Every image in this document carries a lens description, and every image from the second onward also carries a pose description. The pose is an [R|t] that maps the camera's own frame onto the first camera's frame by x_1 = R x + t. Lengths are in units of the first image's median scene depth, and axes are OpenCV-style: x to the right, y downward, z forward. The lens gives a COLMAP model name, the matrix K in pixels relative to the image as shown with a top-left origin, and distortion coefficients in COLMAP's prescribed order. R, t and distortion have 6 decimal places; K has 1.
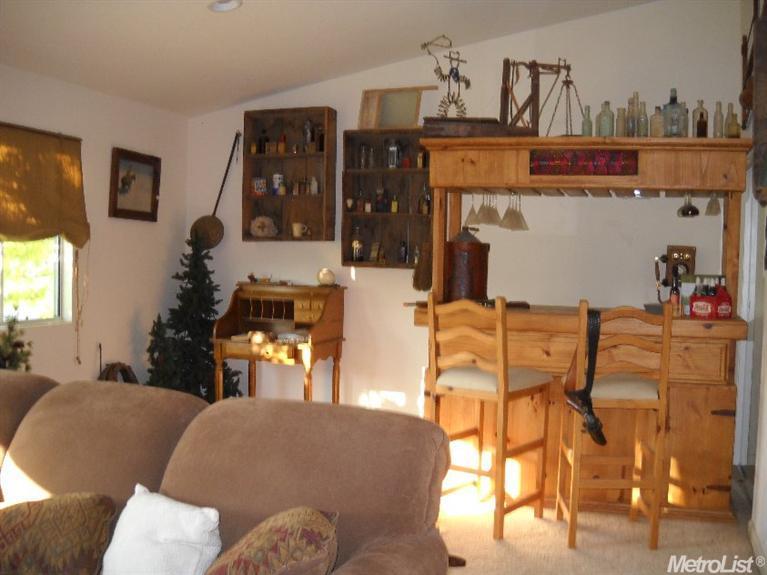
lens RADIAL K [[876.5, 0, 382.1], [0, 876.5, 292.7], [0, 0, 1]] dist [-0.191714, 0.000000]
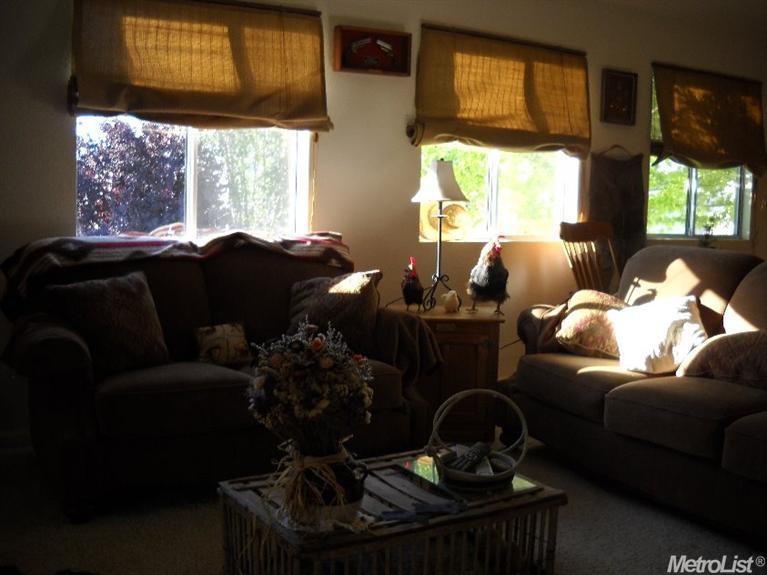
lens RADIAL K [[876.5, 0, 387.1], [0, 876.5, 286.8], [0, 0, 1]] dist [-0.191714, 0.000000]
pose [[0.758893, 0.071958, -0.647228, 0.013476], [-0.041149, 0.997189, 0.062618, 0.049831], [0.649914, -0.020888, 0.759721, -0.214355]]
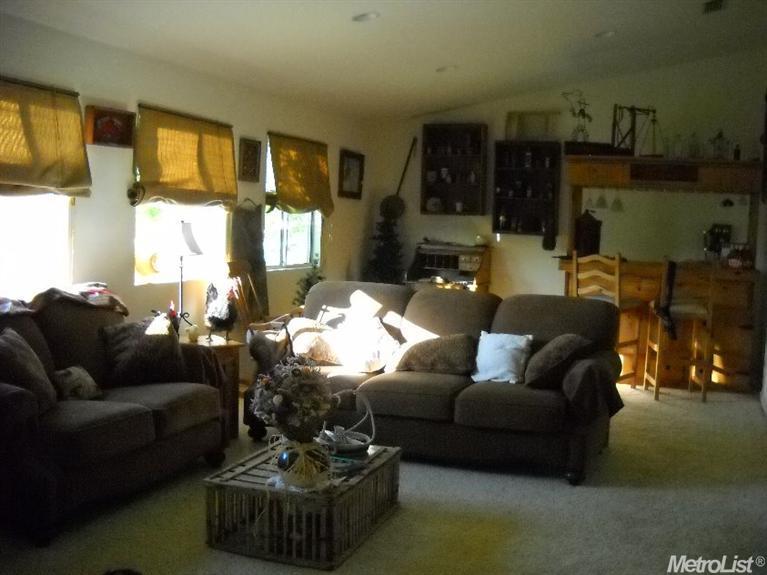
lens RADIAL K [[876.5, 0, 387.1], [0, 876.5, 284.2], [0, 0, 1]] dist [-0.191714, 0.000000]
pose [[0.999330, 0.019391, -0.031057, -0.211666], [-0.018501, 0.999417, 0.028691, 0.020640], [0.031596, -0.028097, 0.999106, -0.574151]]
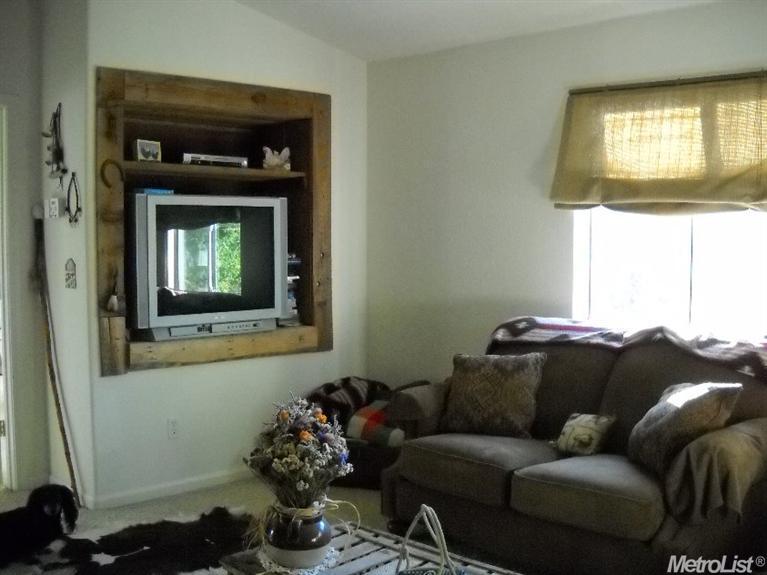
lens RADIAL K [[876.5, 0, 381.6], [0, 876.5, 289.0], [0, 0, 1]] dist [-0.191714, 0.000000]
pose [[-0.454410, 0.026374, -0.890402, 0.156294], [-0.059563, 0.996425, 0.059912, -0.003430], [0.888799, 0.080260, -0.451215, 0.390834]]
